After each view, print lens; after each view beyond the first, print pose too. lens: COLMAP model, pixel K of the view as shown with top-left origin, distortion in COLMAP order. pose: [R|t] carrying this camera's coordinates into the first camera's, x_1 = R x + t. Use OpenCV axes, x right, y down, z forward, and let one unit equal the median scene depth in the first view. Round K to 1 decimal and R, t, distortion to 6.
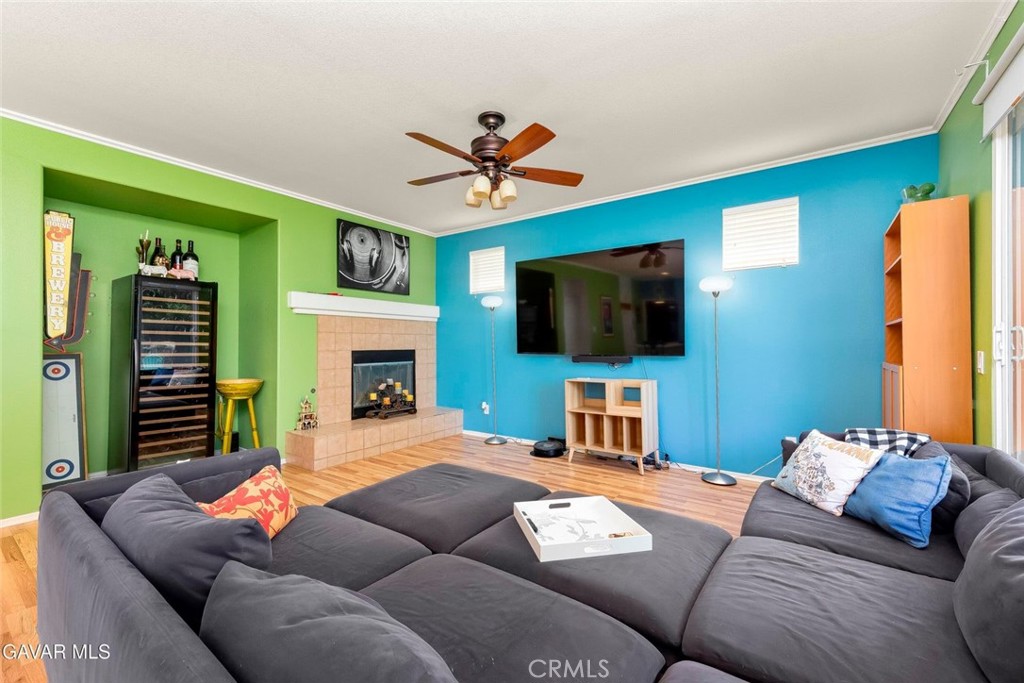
lens RADIAL K [[428.1, 0, 502.9], [0, 428.1, 343.5], [0, 0, 1]] dist [-0.002197, -0.000132]
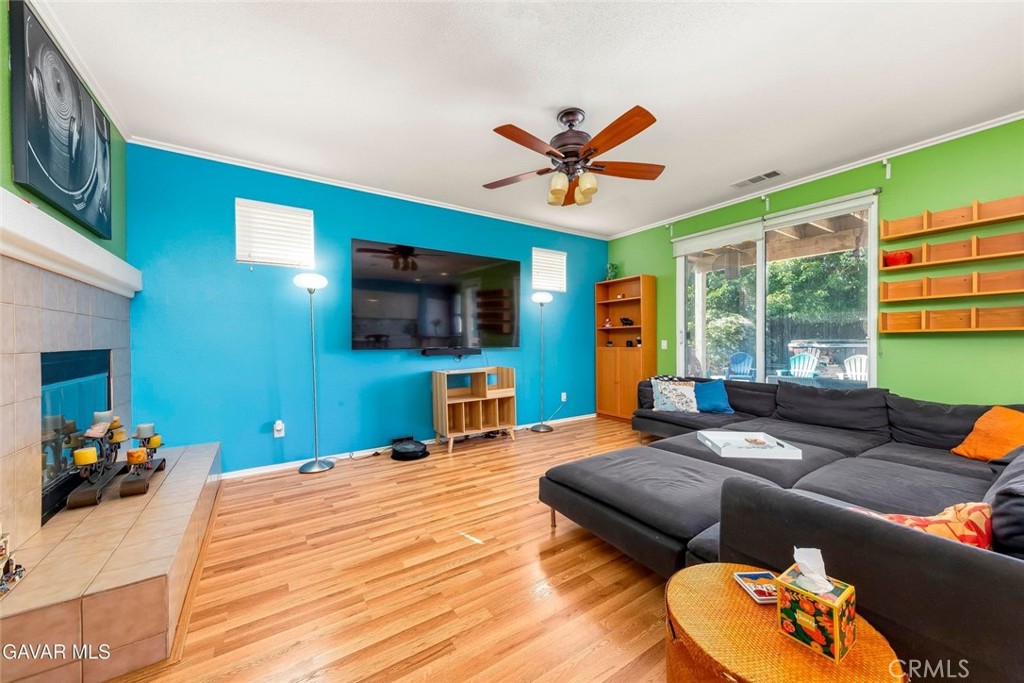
lens RADIAL K [[364.1, 0, 503.6], [0, 364.1, 345.3], [0, 0, 1]] dist [-0.000703, -0.000271]
pose [[0.357499, -0.011901, 0.933838, -0.622328], [0.005761, 0.999928, 0.010538, 0.010788], [-0.933896, 0.001612, 0.357542, 0.578992]]
